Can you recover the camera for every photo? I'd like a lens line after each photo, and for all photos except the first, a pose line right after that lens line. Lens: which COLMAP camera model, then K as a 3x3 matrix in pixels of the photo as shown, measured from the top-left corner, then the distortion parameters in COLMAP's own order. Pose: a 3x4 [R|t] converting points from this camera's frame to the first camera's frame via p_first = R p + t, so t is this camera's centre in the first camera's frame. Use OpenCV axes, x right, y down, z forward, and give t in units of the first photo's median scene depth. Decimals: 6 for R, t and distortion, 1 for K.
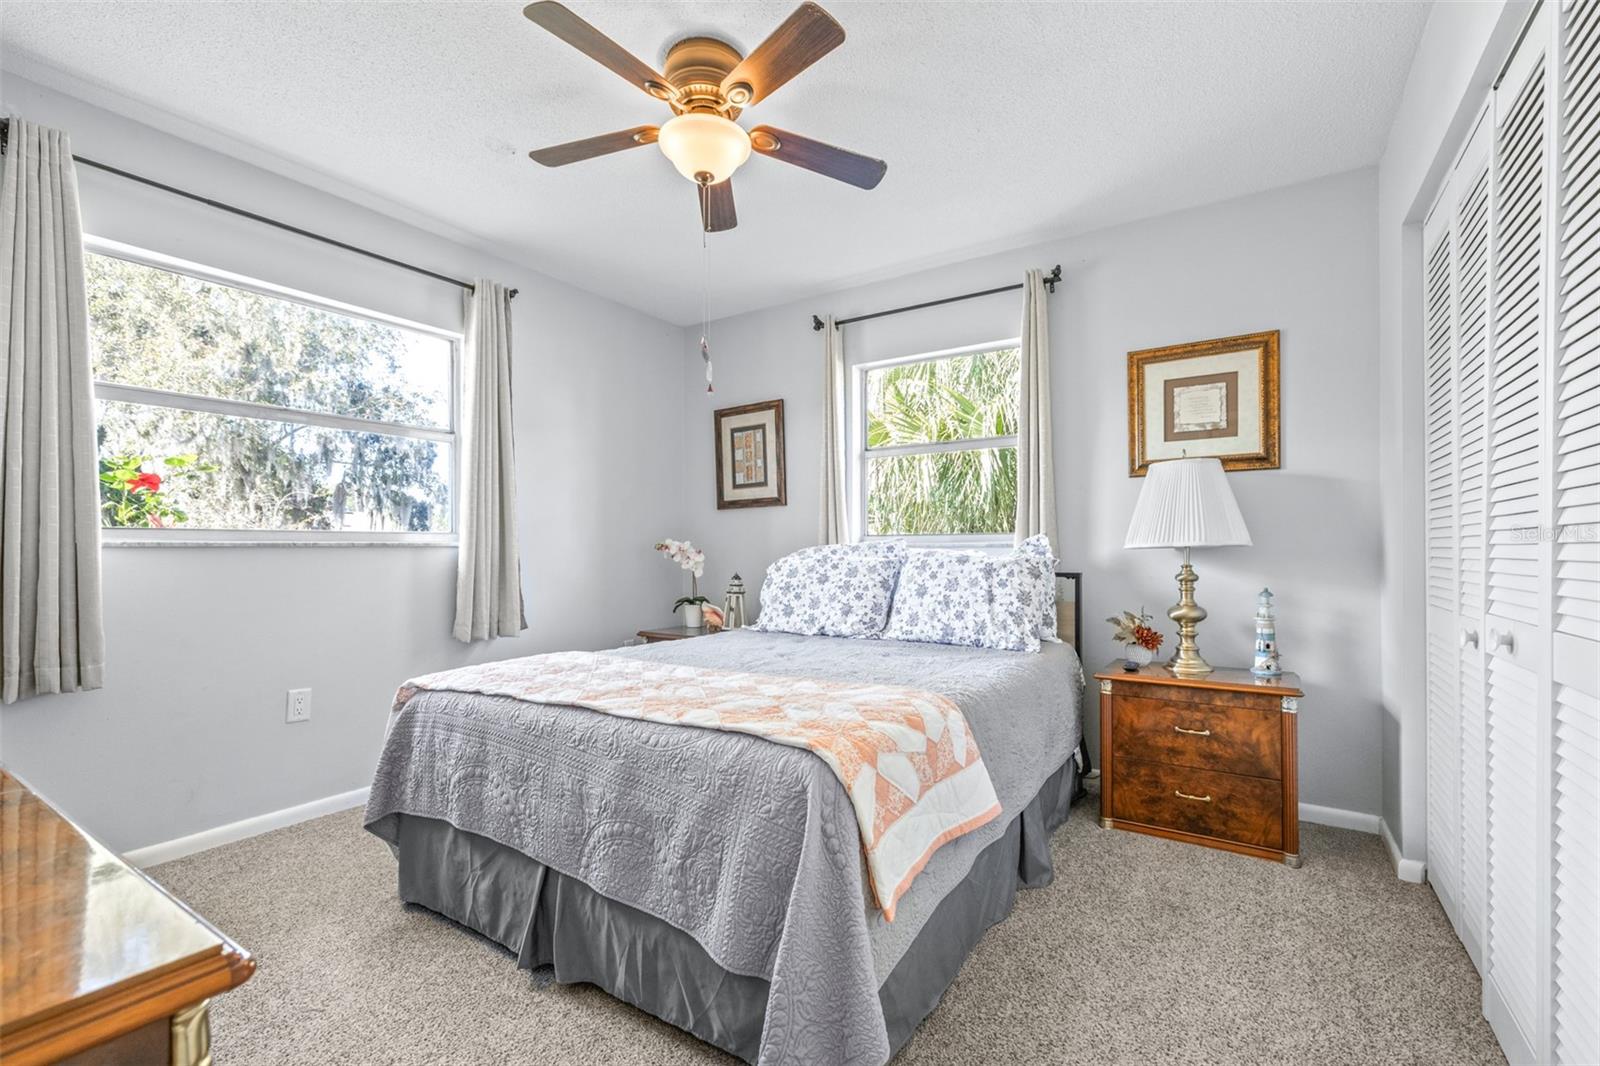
lens RADIAL K [[711.9, 0, 800.0], [0, 711.9, 533.0], [0, 0, 1]] dist [0.000900, -0.000012]
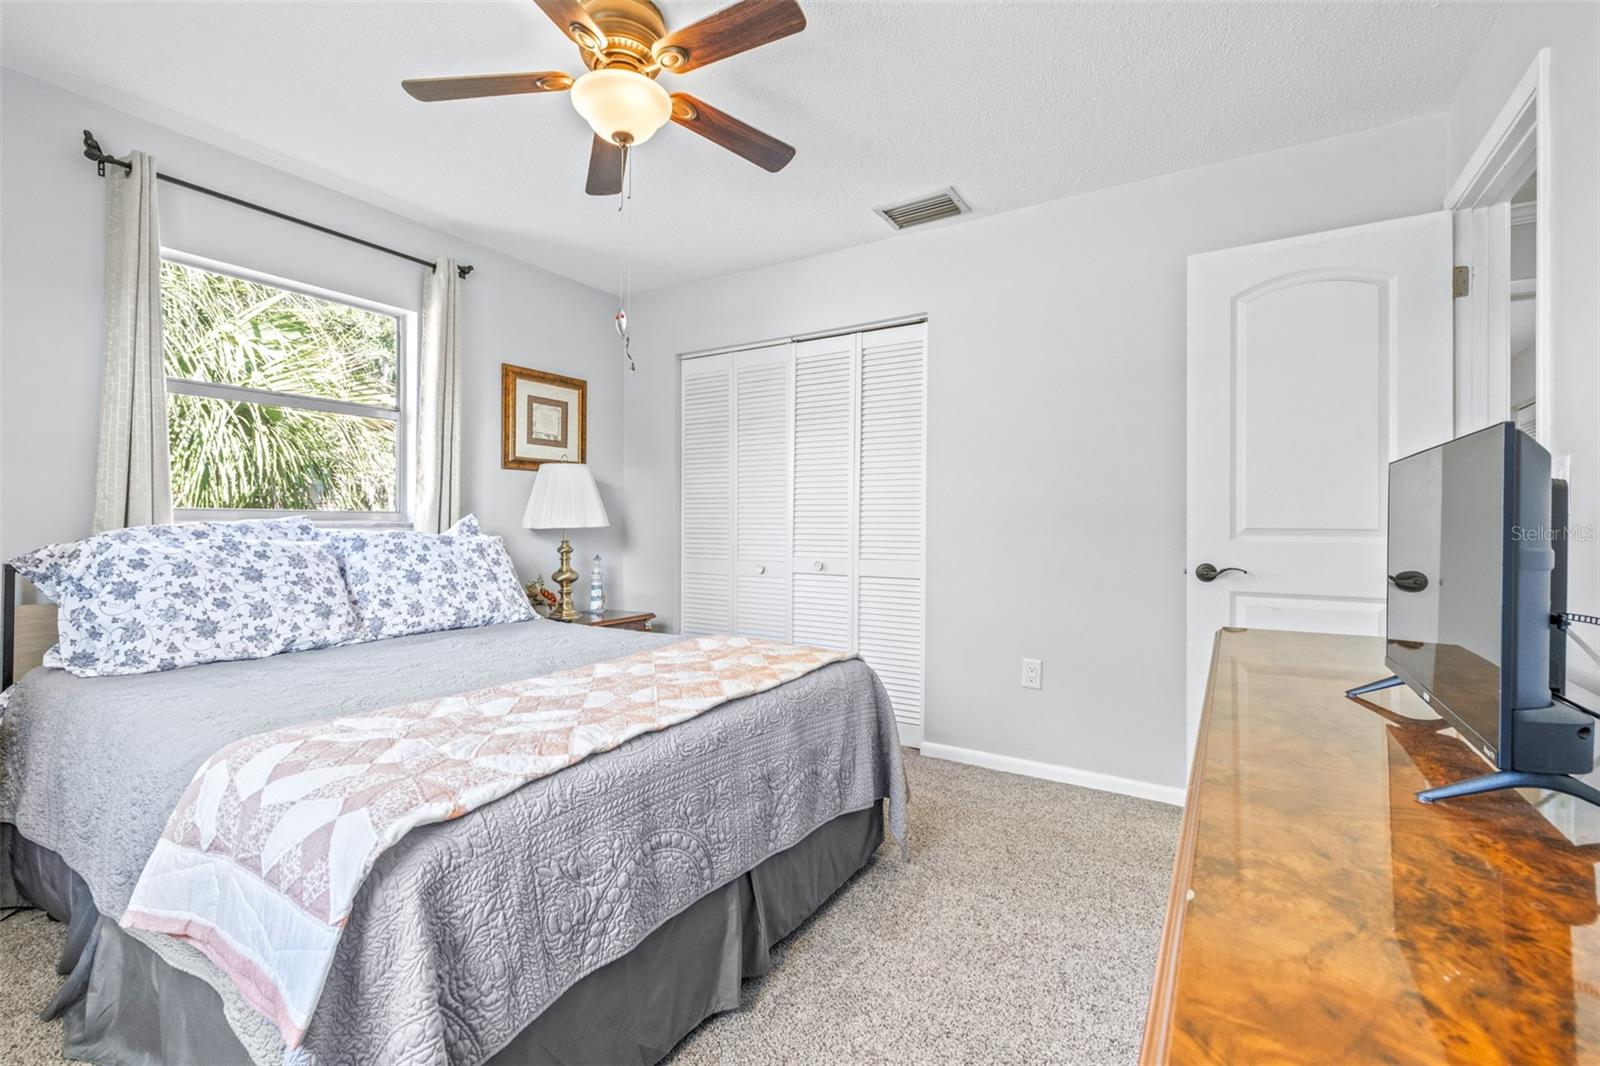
lens RADIAL K [[695.1, 0, 799.0], [0, 695.1, 512.7], [0, 0, 1]] dist [-0.000418, -0.000337]
pose [[-0.025672, 0.018768, 0.999494, -0.757607], [-0.024764, 0.999505, -0.019404, 0.006017], [-0.999364, -0.025250, -0.025194, 0.571612]]
